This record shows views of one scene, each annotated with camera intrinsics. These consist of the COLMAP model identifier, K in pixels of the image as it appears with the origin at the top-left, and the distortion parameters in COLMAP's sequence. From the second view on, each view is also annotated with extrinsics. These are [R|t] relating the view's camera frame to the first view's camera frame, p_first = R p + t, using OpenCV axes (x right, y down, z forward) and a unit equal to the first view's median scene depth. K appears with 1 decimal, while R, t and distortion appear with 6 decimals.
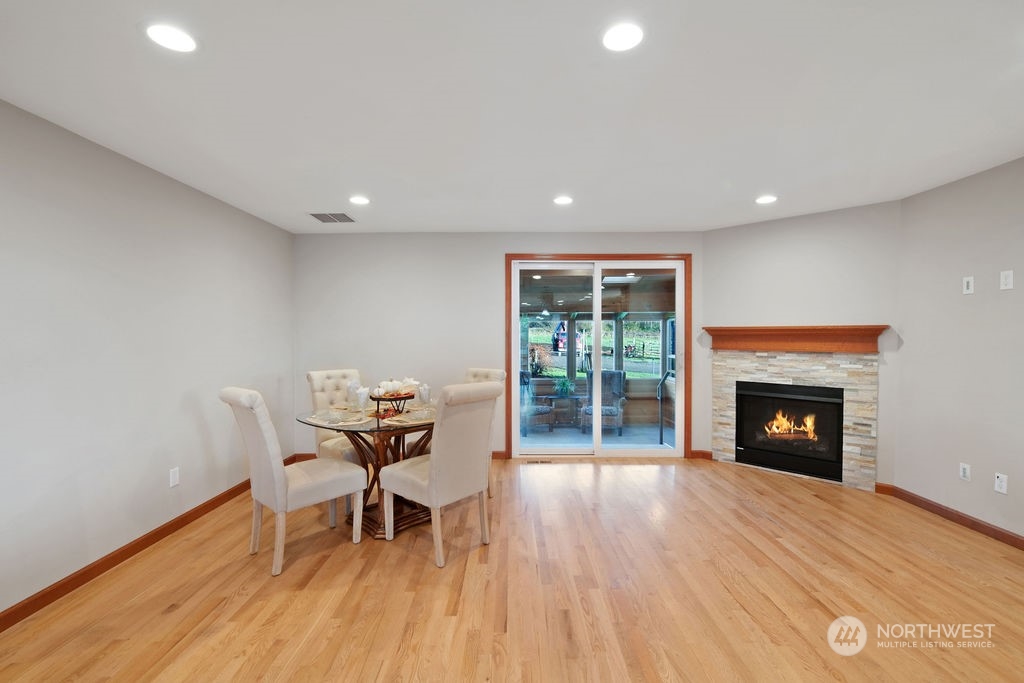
lens RADIAL K [[436.5, 0, 512.0], [0, 436.5, 341.5], [0, 0, 1]] dist [-0.025142, -0.000142]
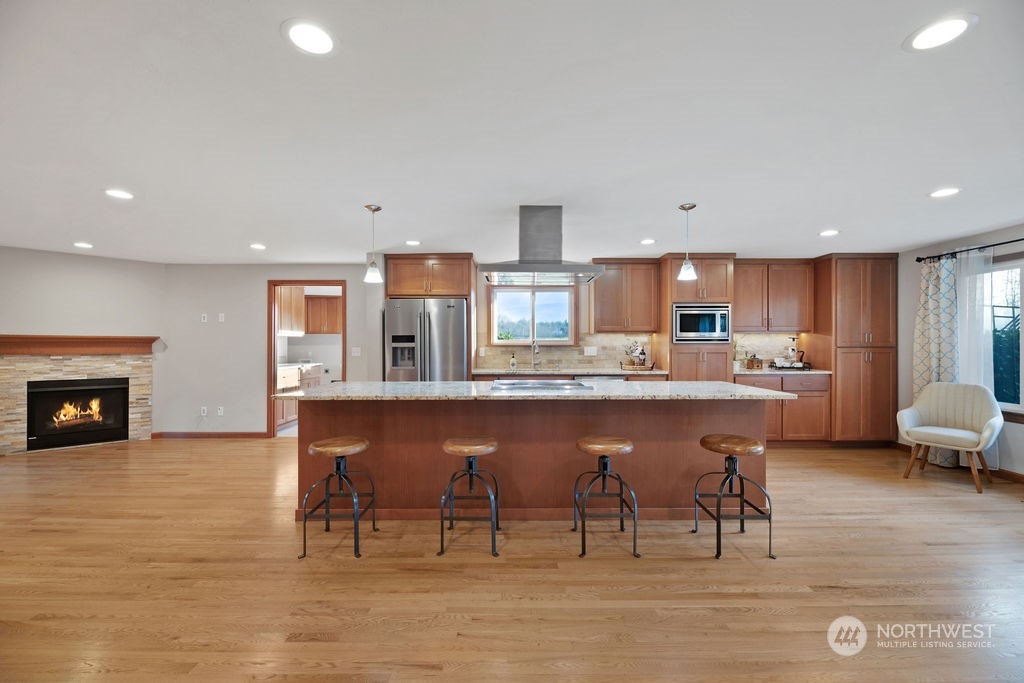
lens RADIAL K [[425.6, 0, 512.0], [0, 425.6, 341.5], [0, 0, 1]] dist [-0.000140, -0.000087]
pose [[-0.007305, 0.005404, 0.999959, -0.743908], [0.011232, 0.999923, -0.005321, 0.004903], [-0.999910, 0.011192, -0.007365, -0.347484]]
